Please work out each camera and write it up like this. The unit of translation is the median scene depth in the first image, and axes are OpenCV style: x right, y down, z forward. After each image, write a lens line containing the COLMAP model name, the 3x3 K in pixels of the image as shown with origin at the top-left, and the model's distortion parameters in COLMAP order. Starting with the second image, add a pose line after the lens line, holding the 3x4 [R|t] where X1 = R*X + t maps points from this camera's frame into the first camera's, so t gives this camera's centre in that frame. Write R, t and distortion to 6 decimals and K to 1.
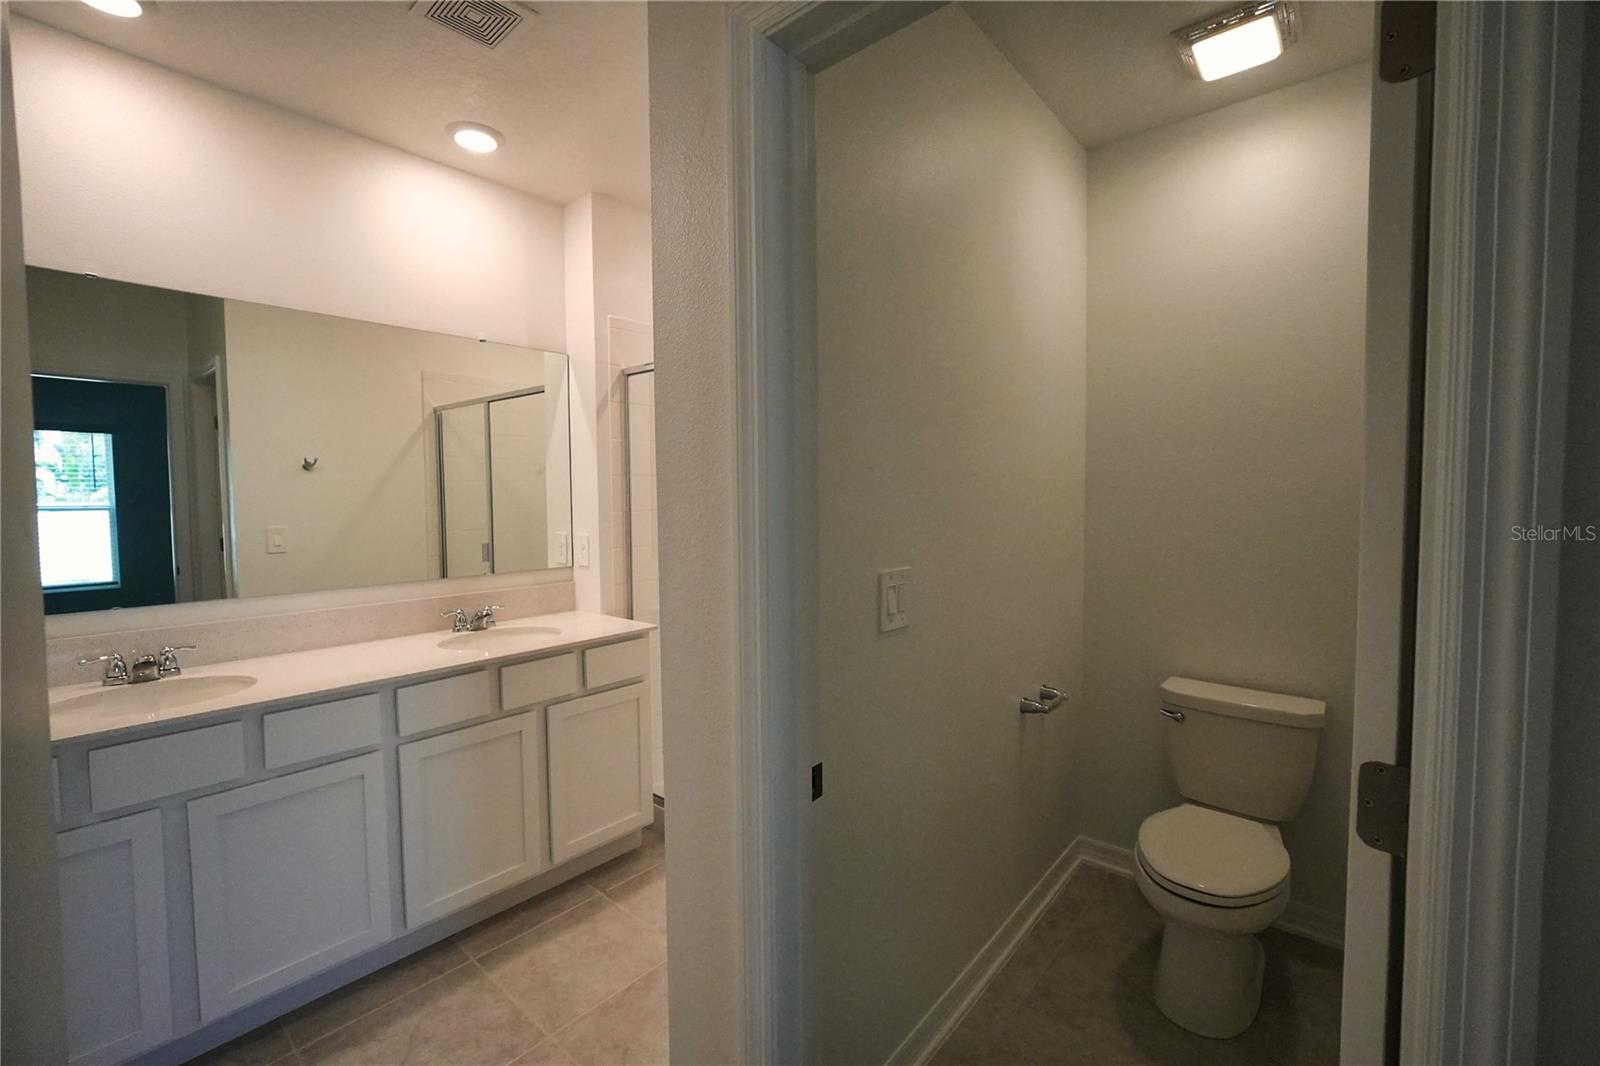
lens RADIAL K [[672.3, 0, 801.8], [0, 672.3, 529.1], [0, 0, 1]] dist [-0.020442, 0.006013]
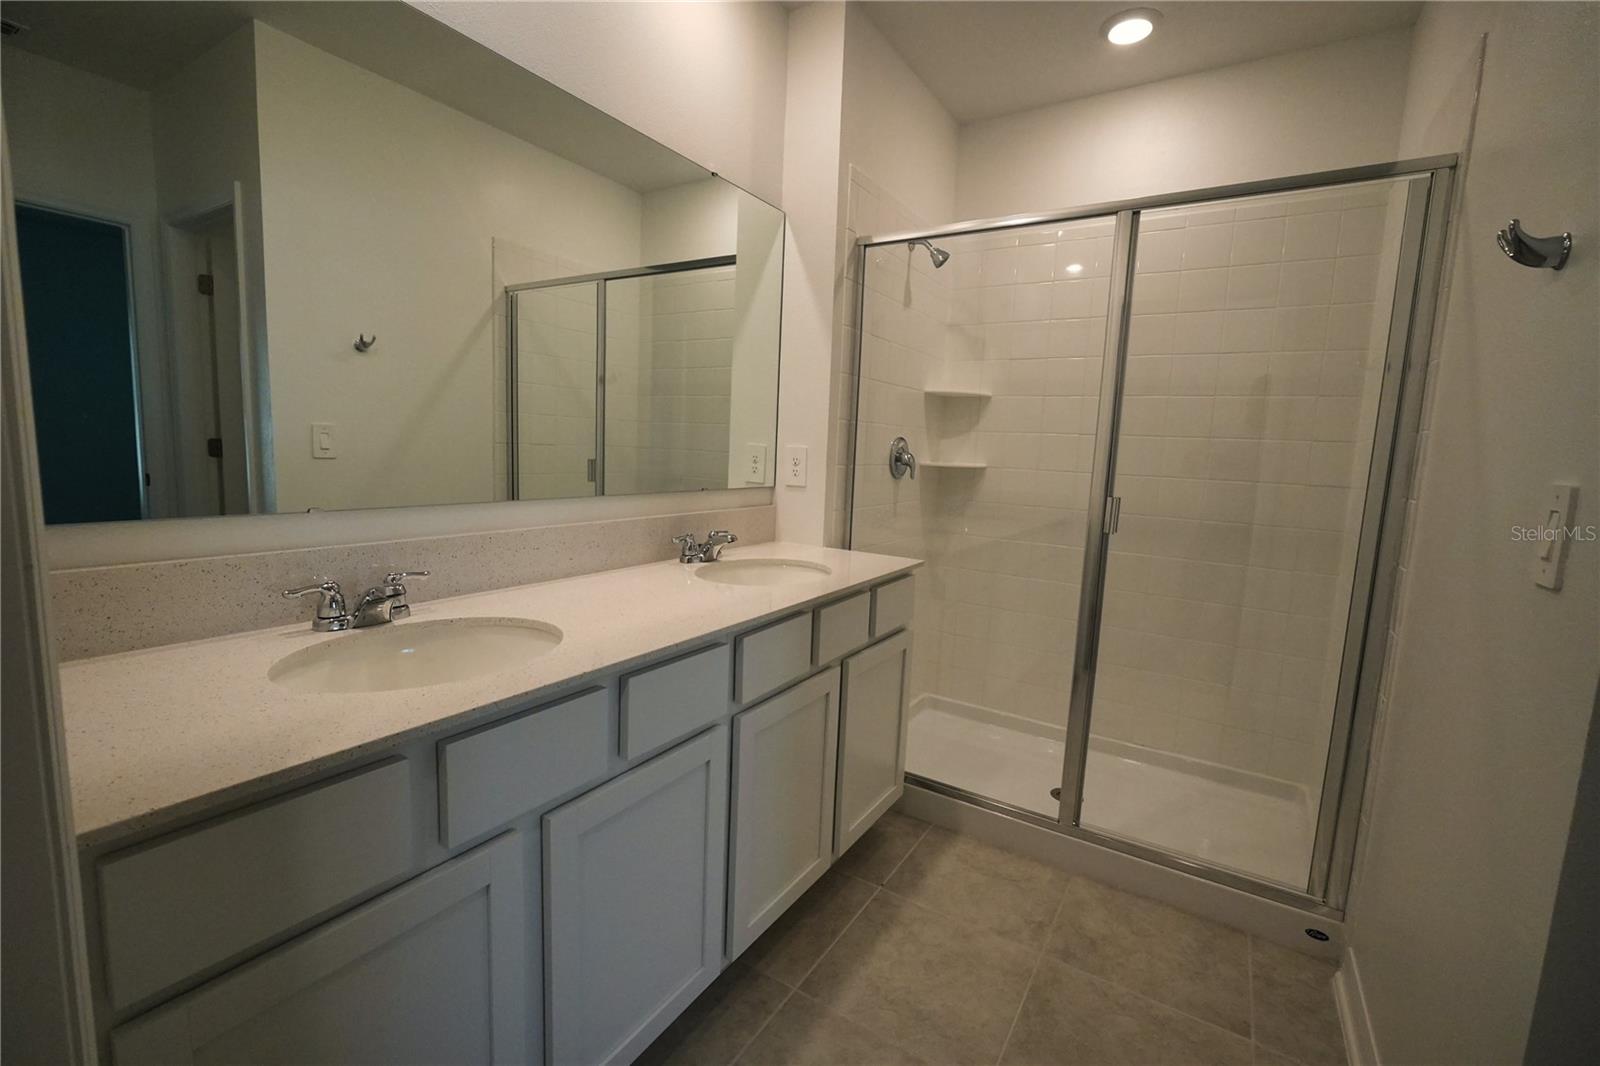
lens RADIAL K [[672.3, 0, 798.4], [0, 672.3, 529.4], [0, 0, 1]] dist [-0.020442, 0.006013]
pose [[0.989723, 0.030283, 0.139758, -0.435853], [-0.040792, 0.996500, 0.072959, 0.048261], [-0.137059, -0.077910, 0.987494, 0.203821]]
